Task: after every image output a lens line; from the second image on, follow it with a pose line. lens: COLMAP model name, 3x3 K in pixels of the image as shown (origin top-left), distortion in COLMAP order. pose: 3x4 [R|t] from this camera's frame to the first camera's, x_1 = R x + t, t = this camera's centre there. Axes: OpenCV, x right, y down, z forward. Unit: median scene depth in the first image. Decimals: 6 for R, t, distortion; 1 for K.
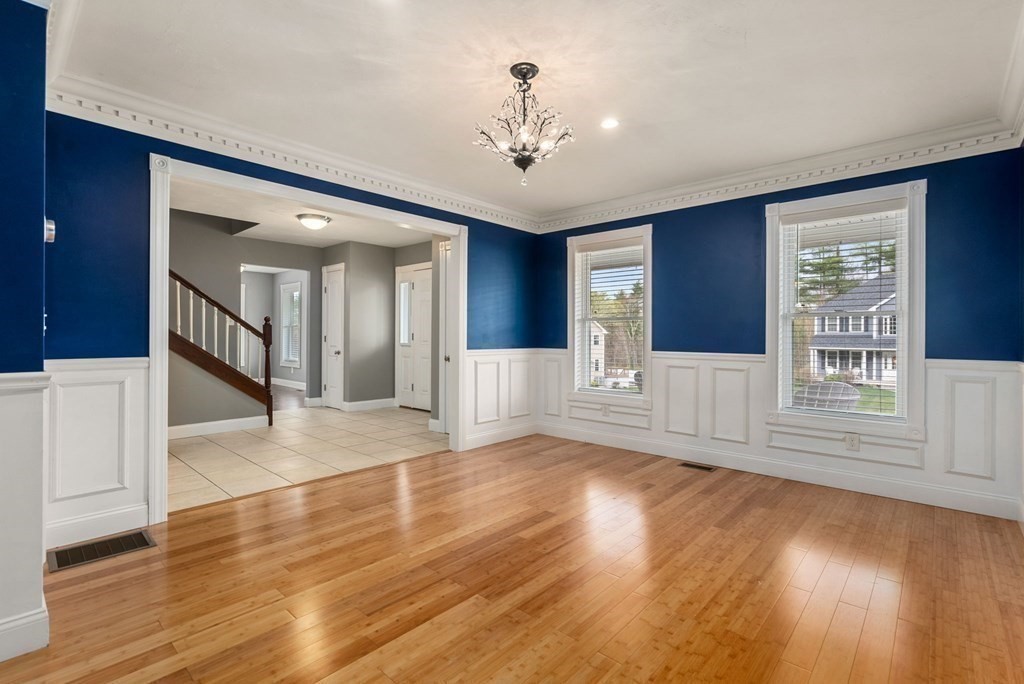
lens RADIAL K [[482.3, 0, 509.2], [0, 482.3, 337.2], [0, 0, 1]] dist [0.000206, 0.001048]
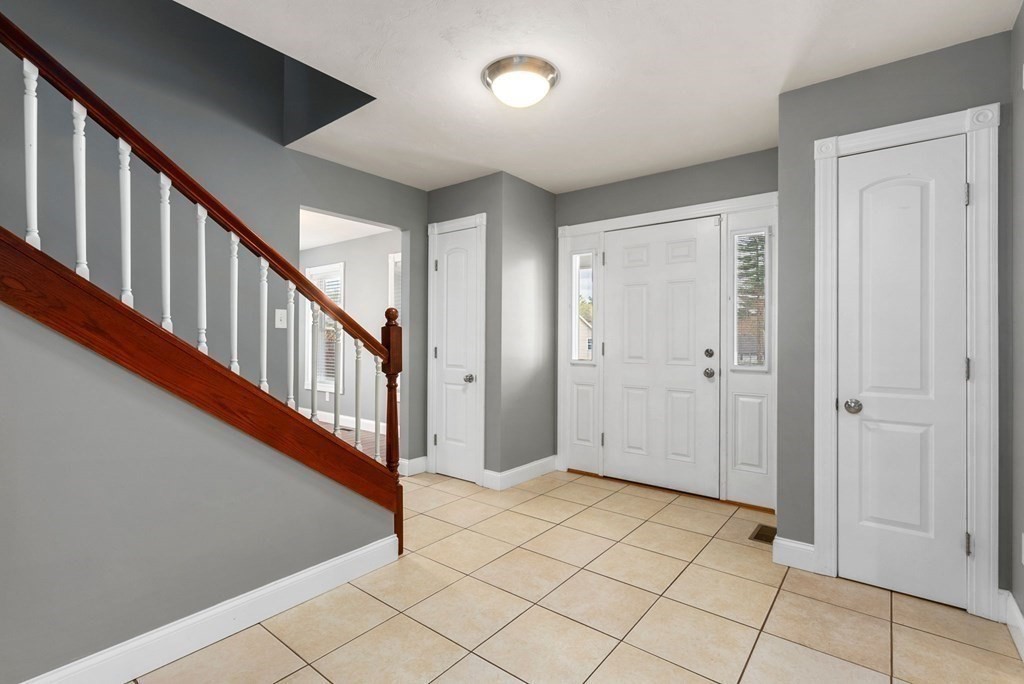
lens RADIAL K [[482.3, 0, 513.9], [0, 482.3, 341.6], [0, 0, 1]] dist [0.000206, 0.001048]
pose [[0.997332, -0.004927, 0.072836, -0.349114], [0.005087, 0.999985, -0.002012, -0.008682], [-0.072825, 0.002377, 0.997342, 0.457255]]
